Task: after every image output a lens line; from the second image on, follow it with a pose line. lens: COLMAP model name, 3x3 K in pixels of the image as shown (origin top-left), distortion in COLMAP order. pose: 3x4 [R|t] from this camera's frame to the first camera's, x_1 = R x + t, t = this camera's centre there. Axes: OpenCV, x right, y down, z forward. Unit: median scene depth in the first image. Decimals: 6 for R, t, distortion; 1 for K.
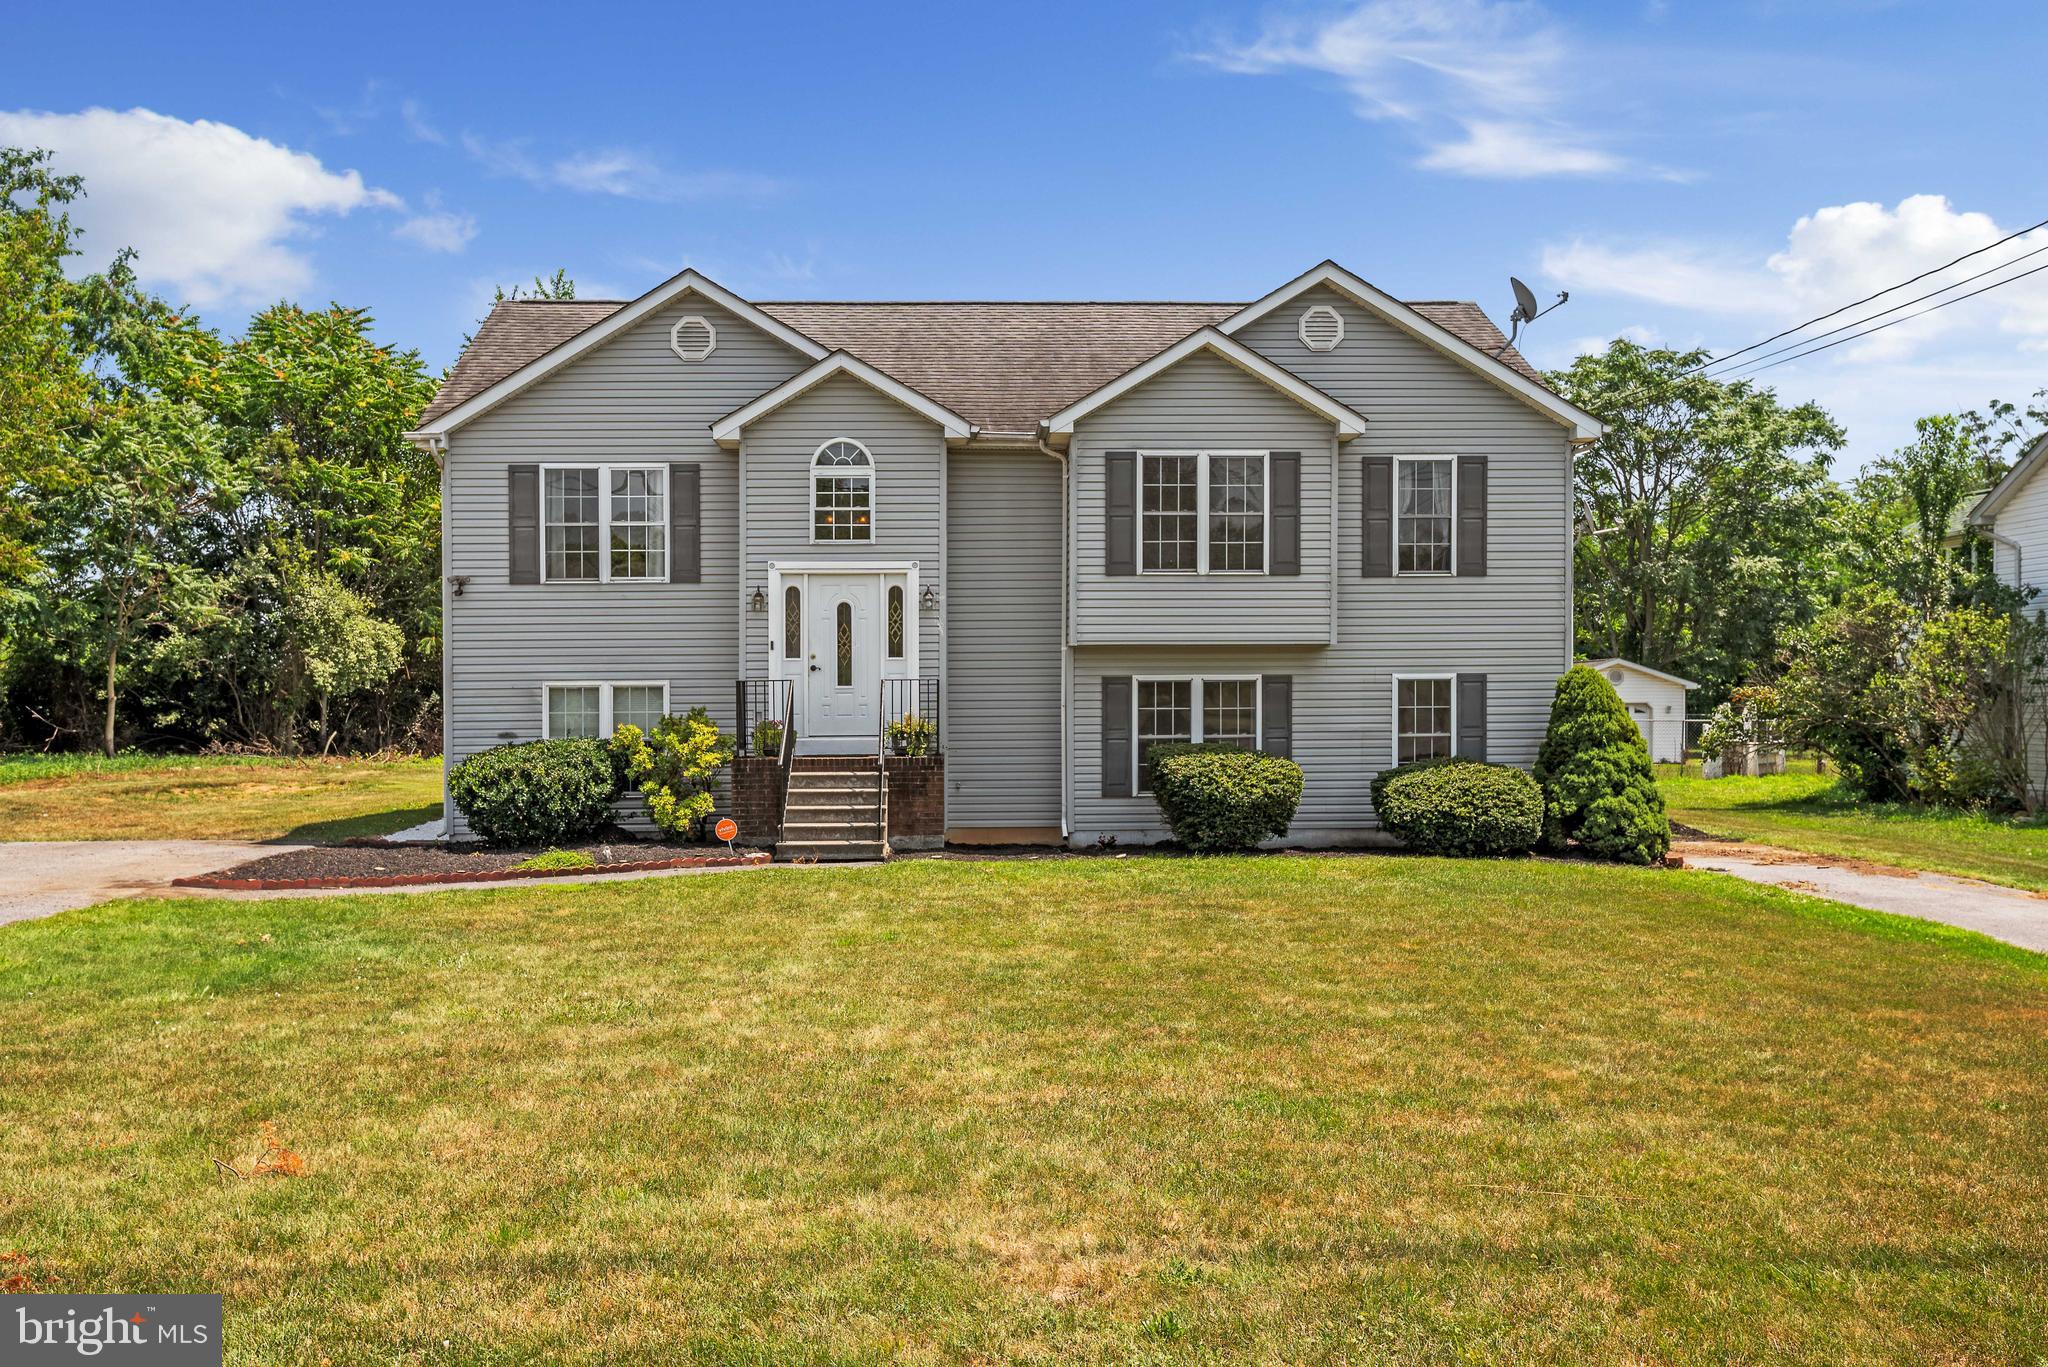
lens RADIAL K [[1757.5, 0, 1020.5], [0, 1757.5, 674.9], [0, 0, 1]] dist [0.010322, -0.000990]
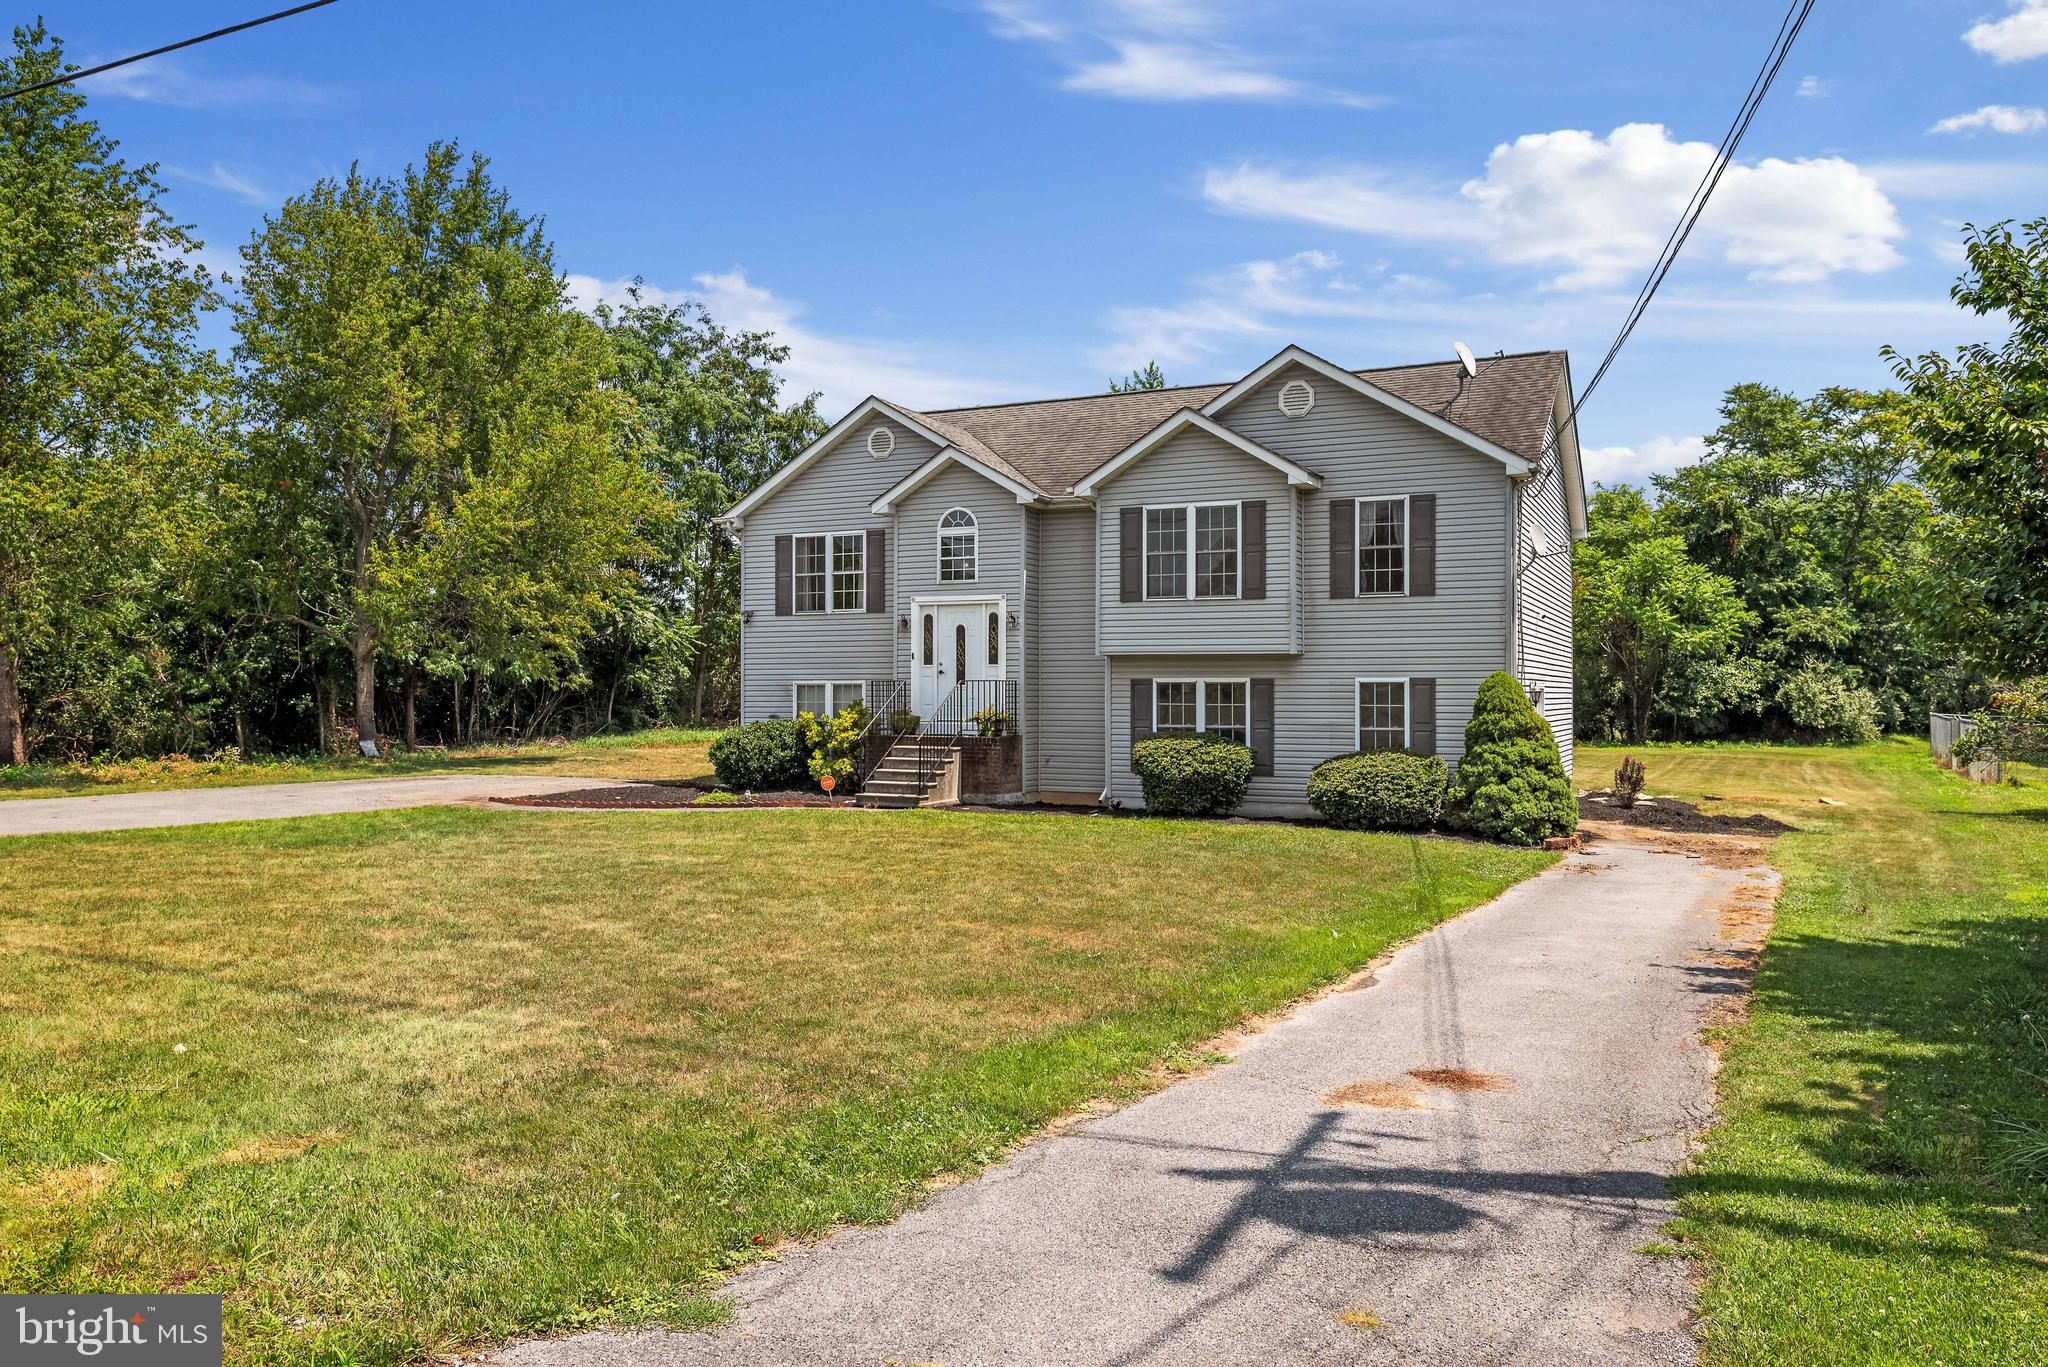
lens RADIAL K [[1449.5, 0, 1025.9], [0, 1449.5, 644.7], [0, 0, 1]] dist [-0.009715, -0.000473]
pose [[0.881970, -0.006944, -0.471254, 0.485595], [-0.002550, 0.999807, -0.019503, -0.003438], [0.471298, 0.018403, 0.881782, 0.012998]]
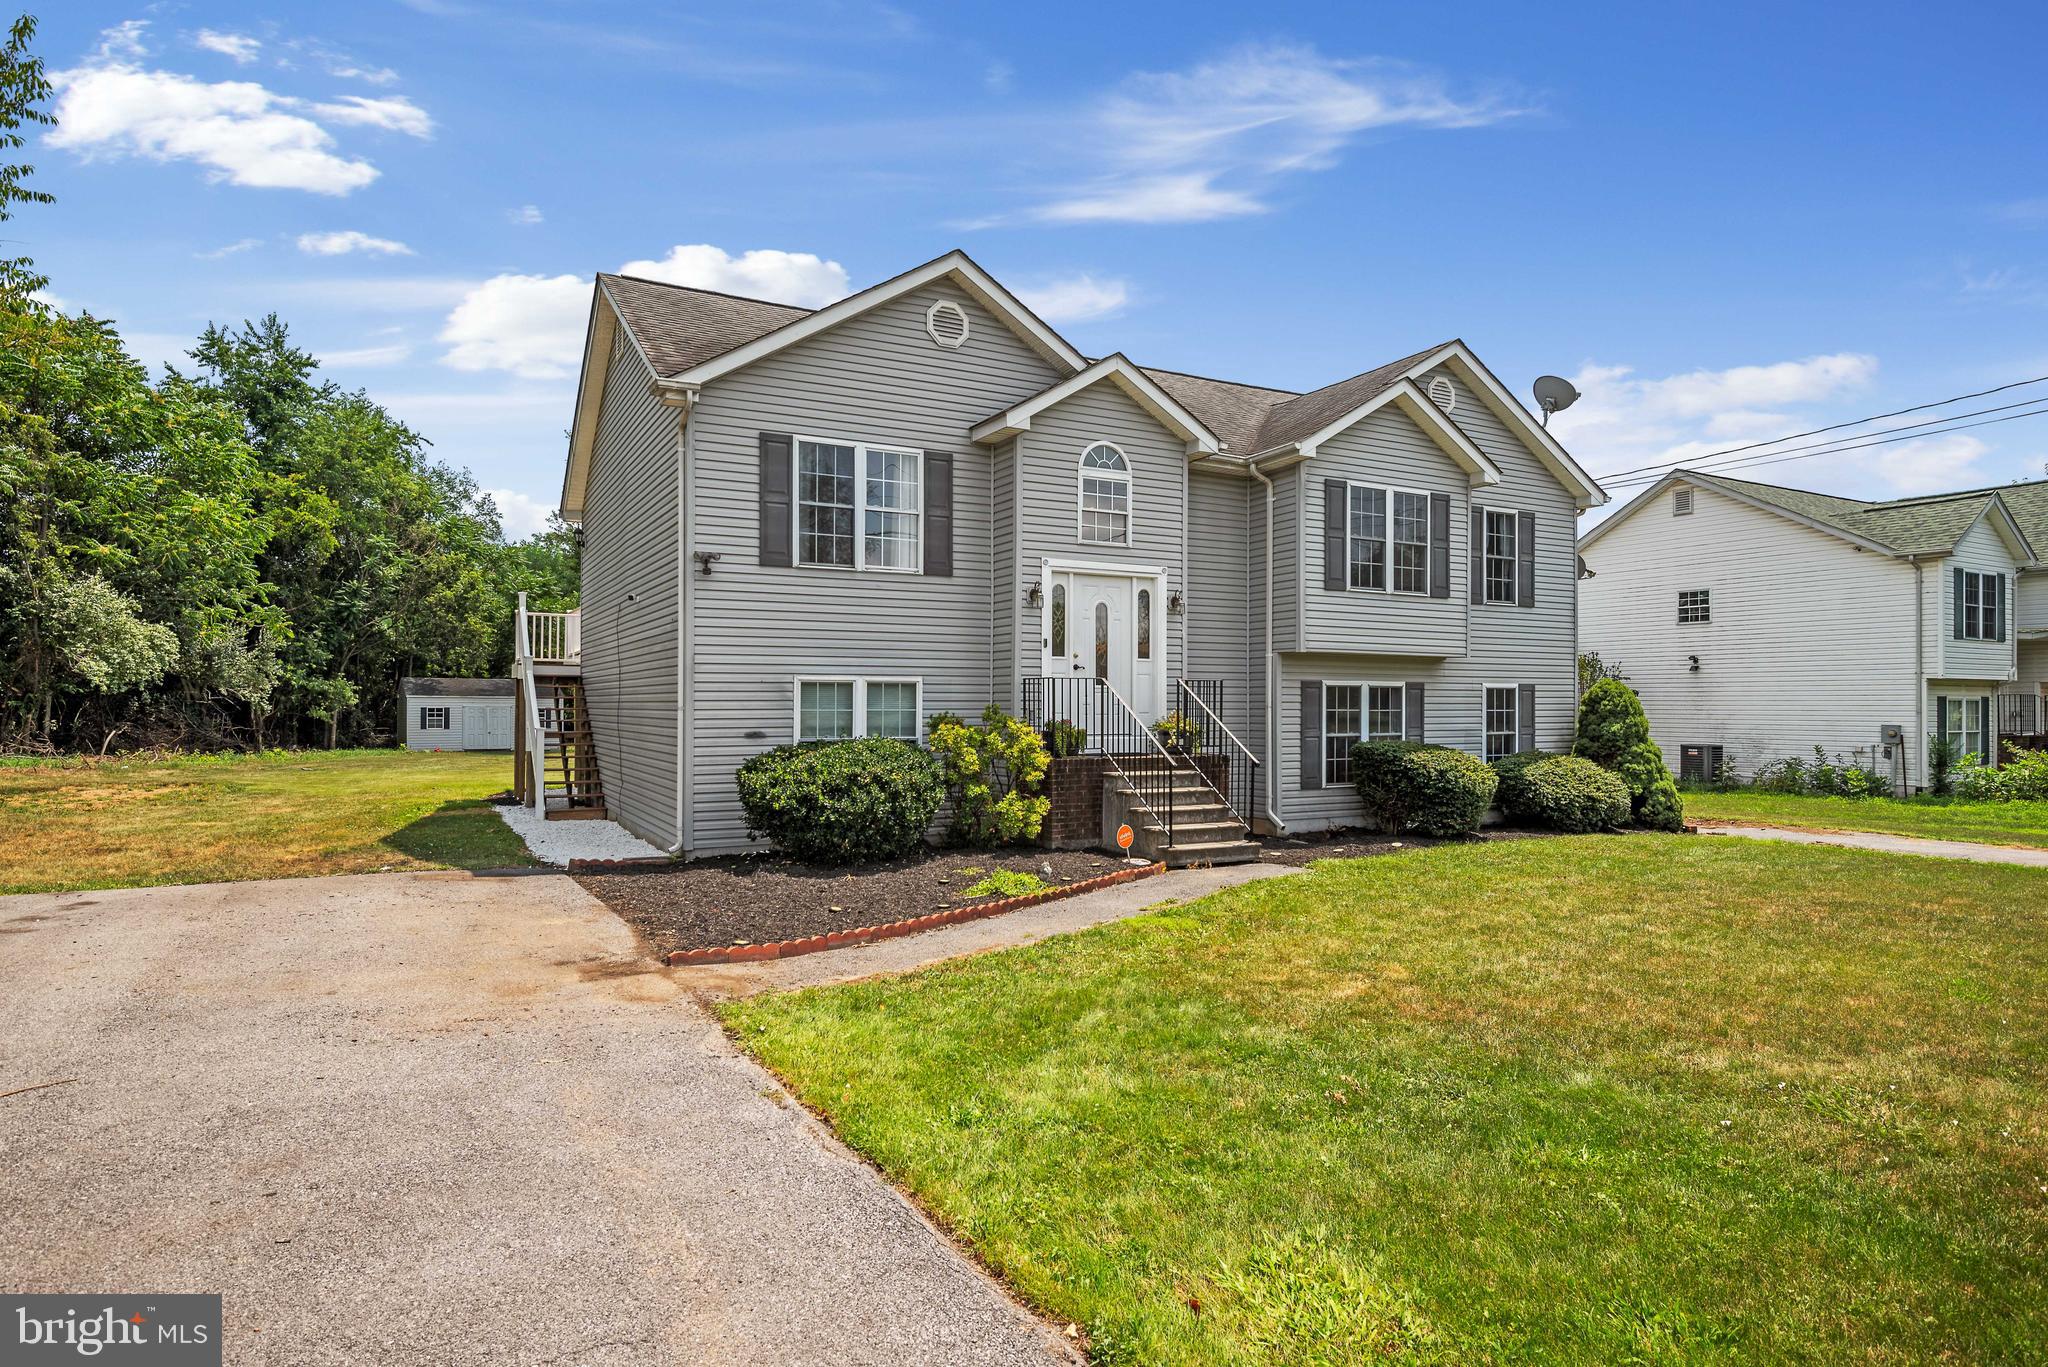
lens RADIAL K [[1123.3, 0, 1022.1], [0, 1123.3, 675.1], [0, 0, 1]] dist [-0.000869, -0.000265]
pose [[0.900110, 0.020744, 0.435168, -0.423000], [-0.013135, 0.999704, -0.020486, 0.014149], [-0.435464, 0.012724, 0.900116, 0.436419]]
